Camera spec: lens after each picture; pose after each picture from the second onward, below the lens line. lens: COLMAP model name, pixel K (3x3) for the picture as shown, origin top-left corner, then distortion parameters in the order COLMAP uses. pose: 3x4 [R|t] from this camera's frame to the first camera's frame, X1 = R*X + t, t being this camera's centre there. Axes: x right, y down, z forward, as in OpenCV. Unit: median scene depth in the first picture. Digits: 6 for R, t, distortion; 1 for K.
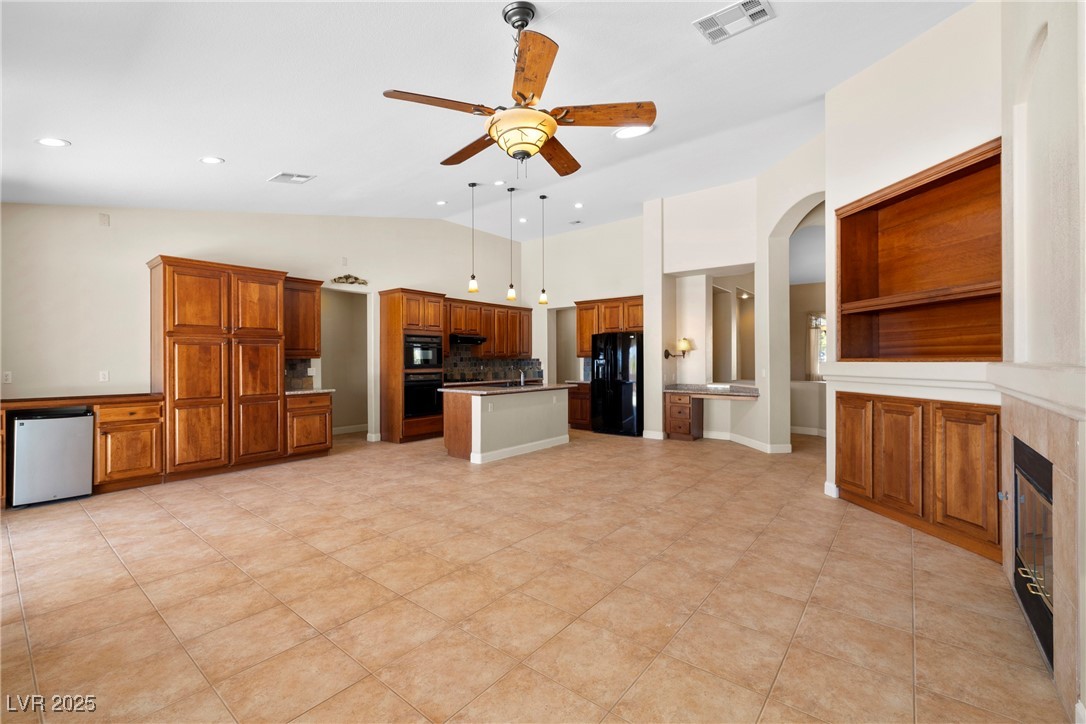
lens RADIAL K [[459.1, 0, 543.1], [0, 459.1, 366.0], [0, 0, 1]] dist [0.002304, 0.000927]
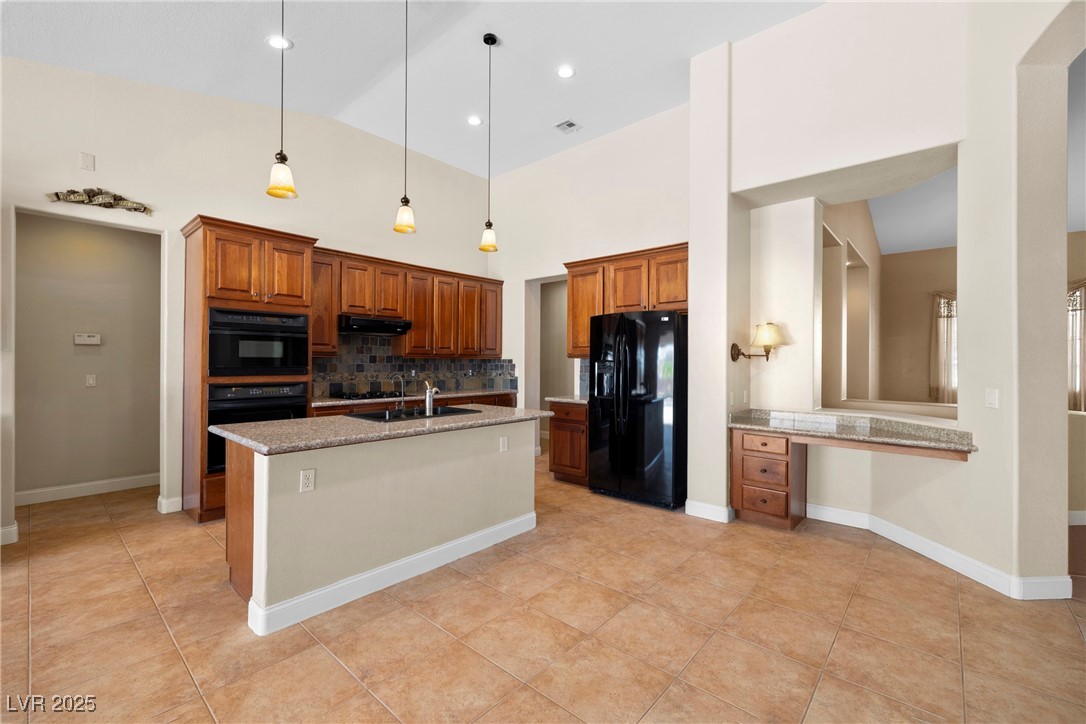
lens RADIAL K [[459.1, 0, 540.4], [0, 459.1, 360.0], [0, 0, 1]] dist [0.002304, 0.000927]
pose [[0.998791, 0.009642, -0.048194, 0.090376], [-0.010469, 0.999802, -0.016930, -0.007342], [0.048021, 0.017414, 0.998695, 0.551248]]
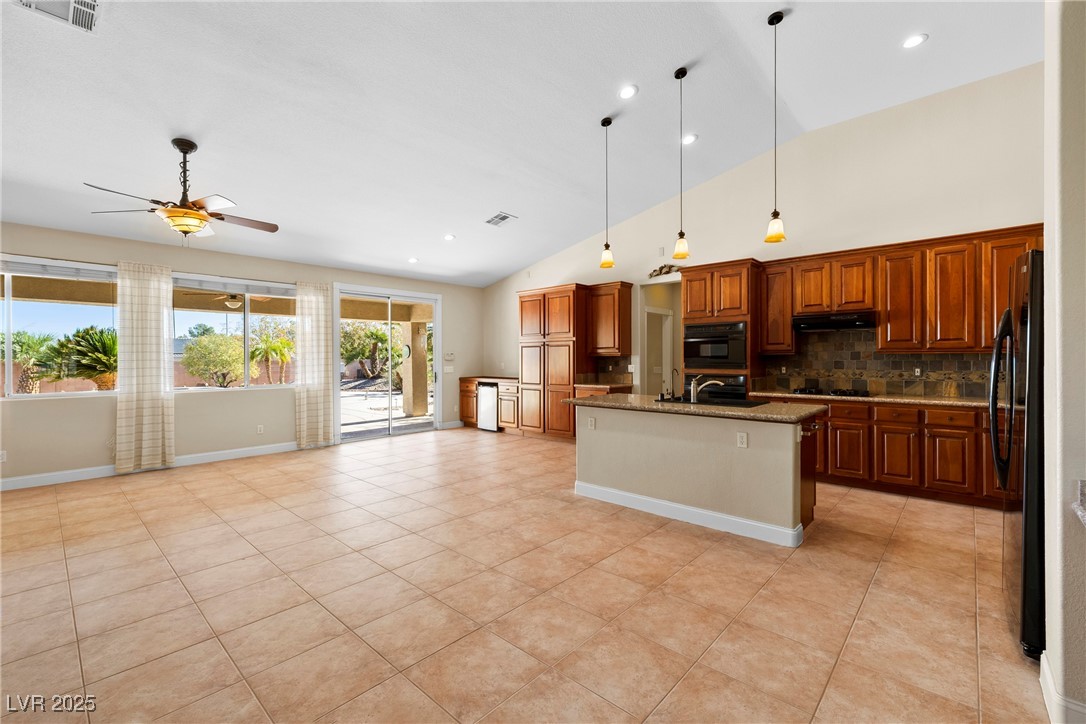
lens RADIAL K [[459.1, 0, 540.2], [0, 459.1, 357.5], [0, 0, 1]] dist [0.002304, 0.000927]
pose [[-0.069323, 0.002994, -0.997590, 0.546796], [-0.009702, 0.999946, 0.003675, -0.013809], [0.997547, 0.009933, -0.069290, 0.866148]]
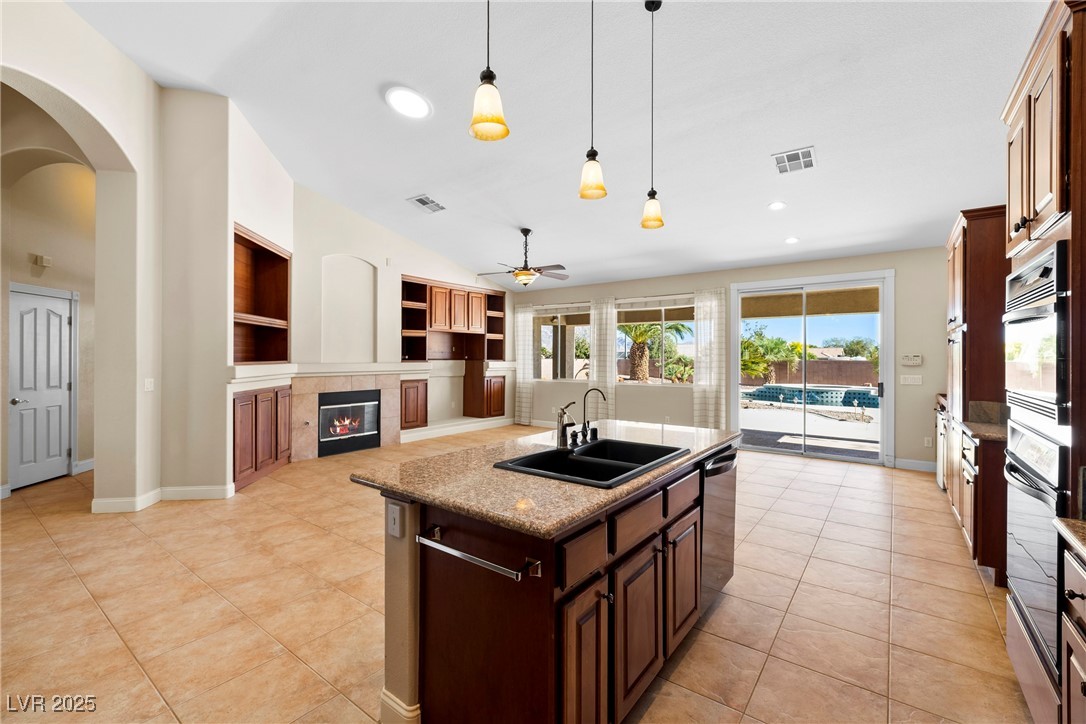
lens RADIAL K [[459.1, 0, 542.7], [0, 459.1, 361.5], [0, 0, 1]] dist [0.002304, 0.000927]
pose [[-0.999246, 0.001552, -0.038796, -0.020368], [0.000614, 0.999708, 0.024160, -0.028350], [0.038822, 0.024117, -0.998955, 1.352169]]
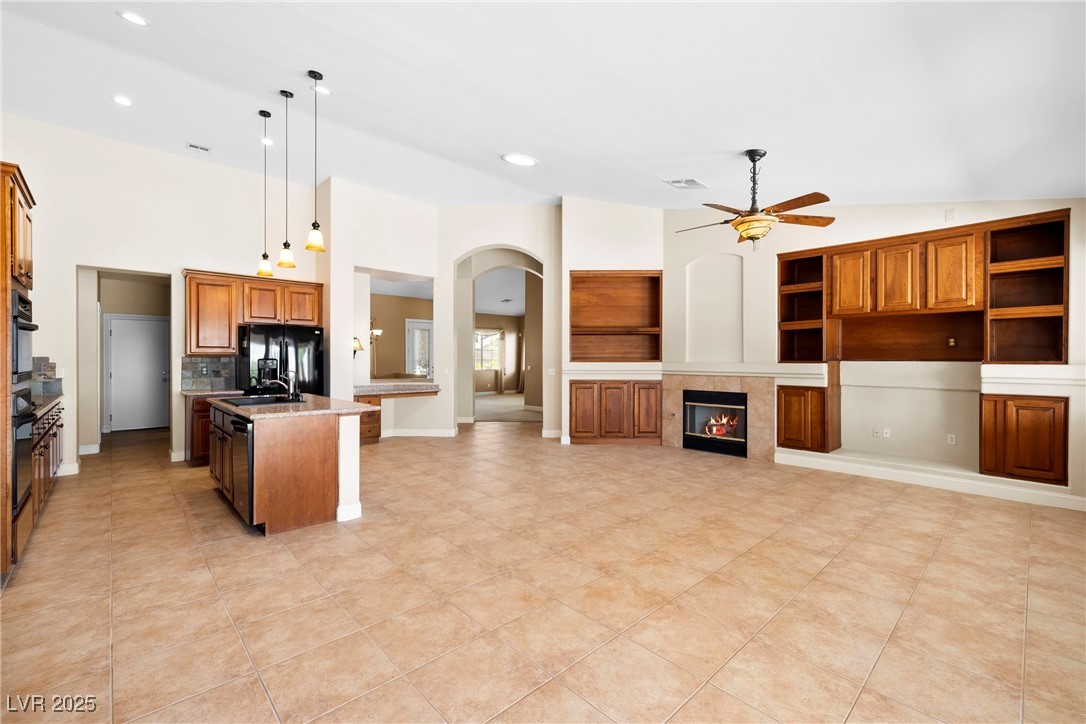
lens RADIAL K [[459.1, 0, 548.4], [0, 459.1, 358.3], [0, 0, 1]] dist [0.002304, 0.000927]
pose [[0.130763, 0.006000, 0.991395, -0.664862], [0.010898, 0.999913, -0.007489, -0.007178], [-0.991354, 0.011784, 0.130687, 0.560183]]
